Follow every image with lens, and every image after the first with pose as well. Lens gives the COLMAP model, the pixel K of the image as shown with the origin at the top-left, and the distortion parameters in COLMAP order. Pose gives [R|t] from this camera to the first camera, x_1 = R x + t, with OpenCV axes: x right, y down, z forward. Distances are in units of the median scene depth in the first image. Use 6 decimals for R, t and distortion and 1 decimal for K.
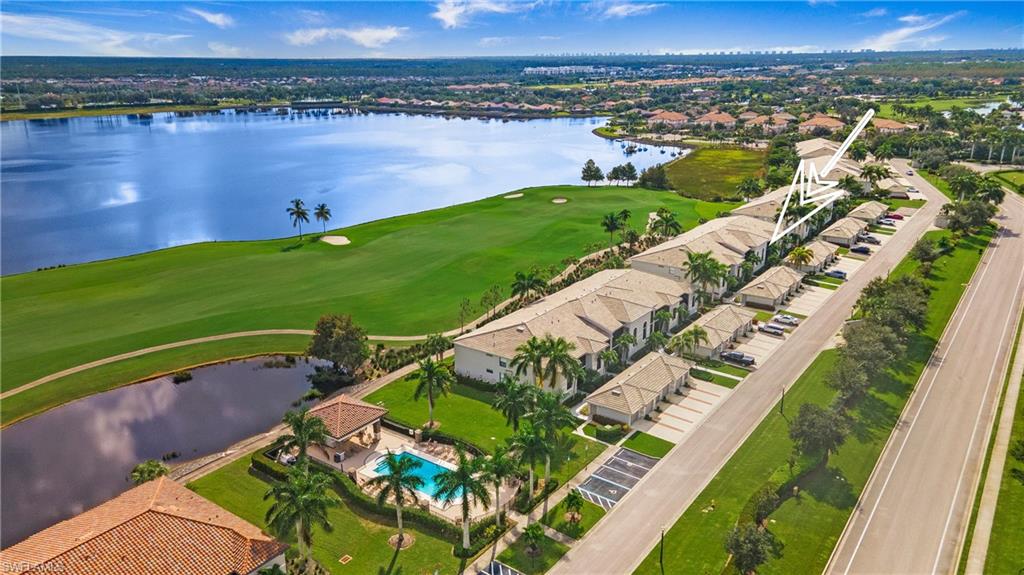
lens RADIAL K [[743.8, 0, 508.8], [0, 743.8, 289.7], [0, 0, 1]] dist [0.022686, 0.051768]
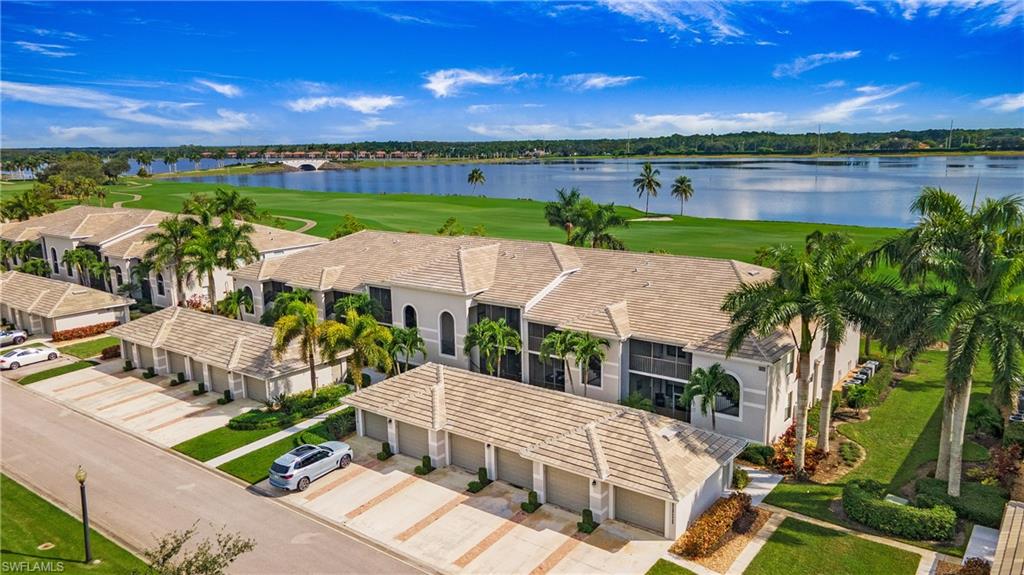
lens RADIAL K [[743.8, 0, 508.8], [0, 743.8, 289.7], [0, 0, 1]] dist [0.022686, 0.051768]
pose [[-0.028015, 0.201640, -0.979059, 0.866923], [-0.281849, 0.938110, 0.201271, -0.180251], [0.959050, 0.281586, 0.030551, 1.374349]]
